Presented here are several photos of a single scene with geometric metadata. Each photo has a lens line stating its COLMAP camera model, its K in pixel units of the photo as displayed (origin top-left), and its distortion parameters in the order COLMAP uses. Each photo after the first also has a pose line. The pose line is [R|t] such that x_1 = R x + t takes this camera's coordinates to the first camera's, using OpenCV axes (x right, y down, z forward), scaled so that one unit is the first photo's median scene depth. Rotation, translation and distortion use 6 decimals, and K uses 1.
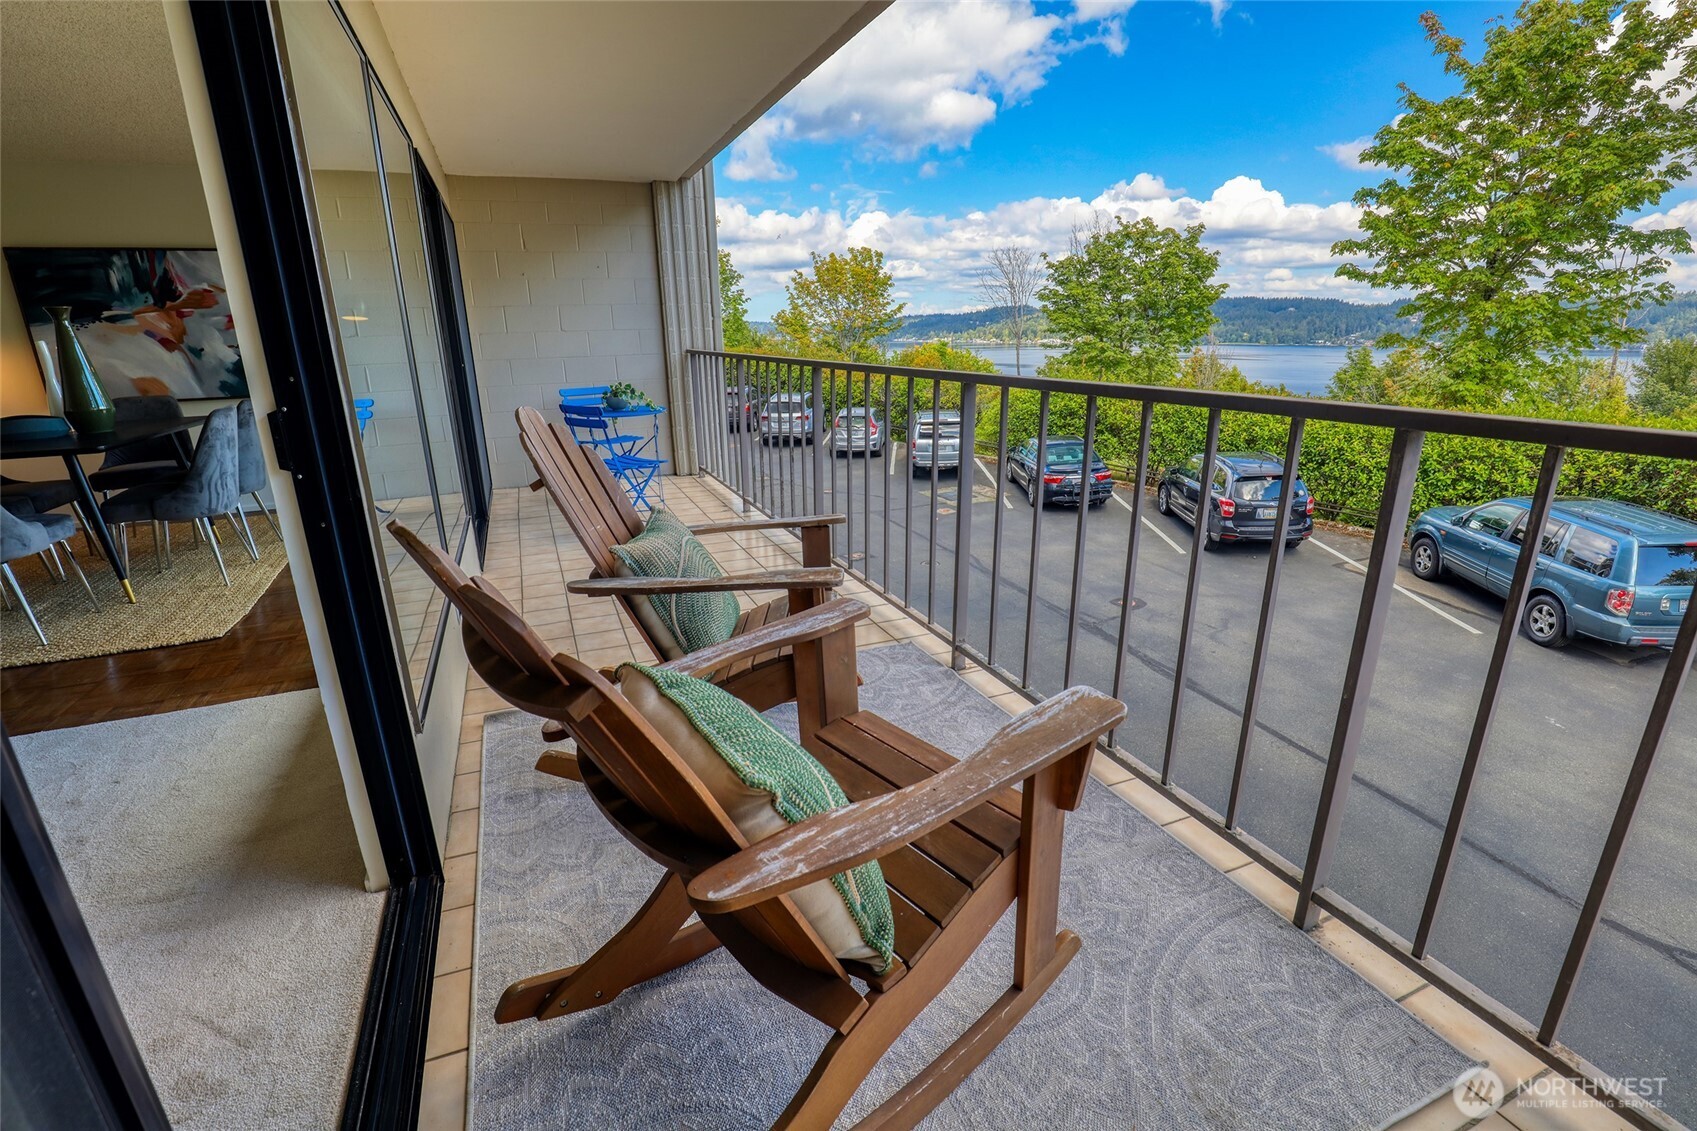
lens RADIAL K [[756.5, 0, 846.8], [0, 756.5, 561.5], [0, 0, 1]] dist [-0.017448, -0.000245]
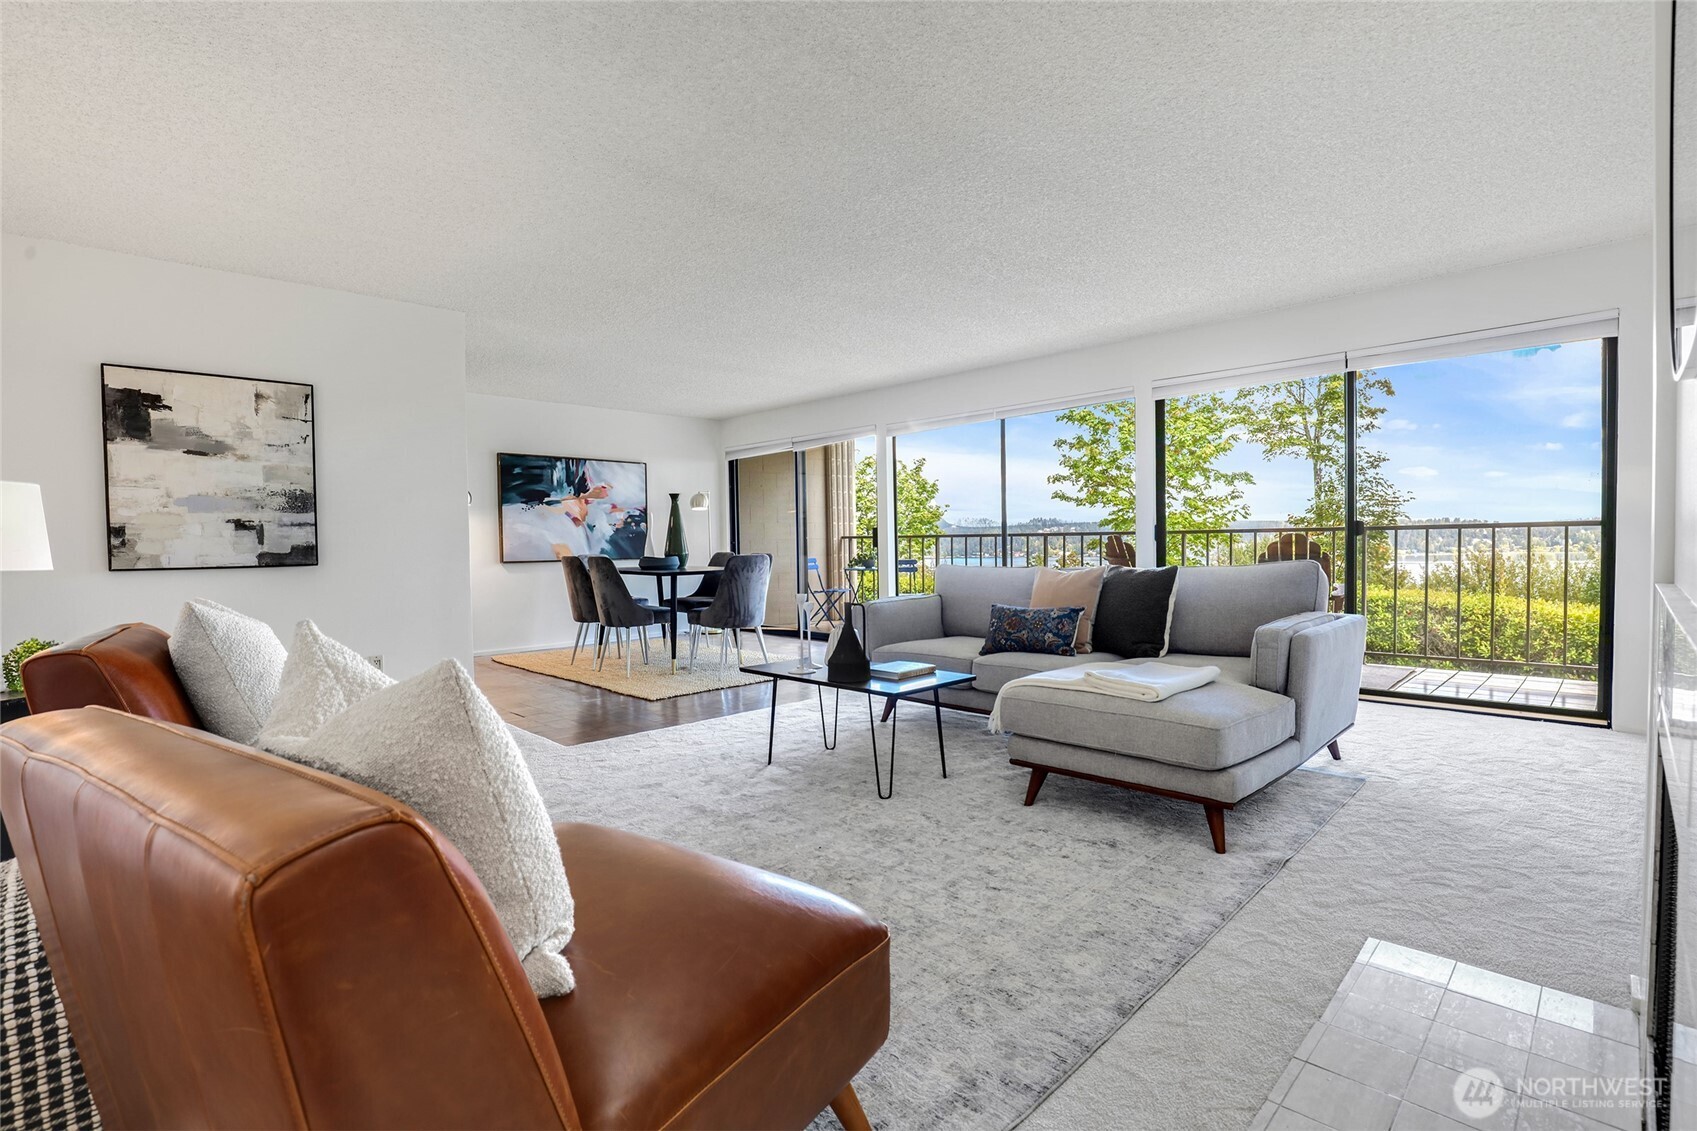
lens RADIAL K [[799.4, 0, 852.4], [0, 799.4, 558.6], [0, 0, 1]] dist [-0.031801, -0.000191]
pose [[0.926172, -0.010503, 0.376955, -0.264930], [0.116377, 0.958781, -0.259222, 0.060897], [-0.358695, 0.283953, 0.889218, -0.136484]]
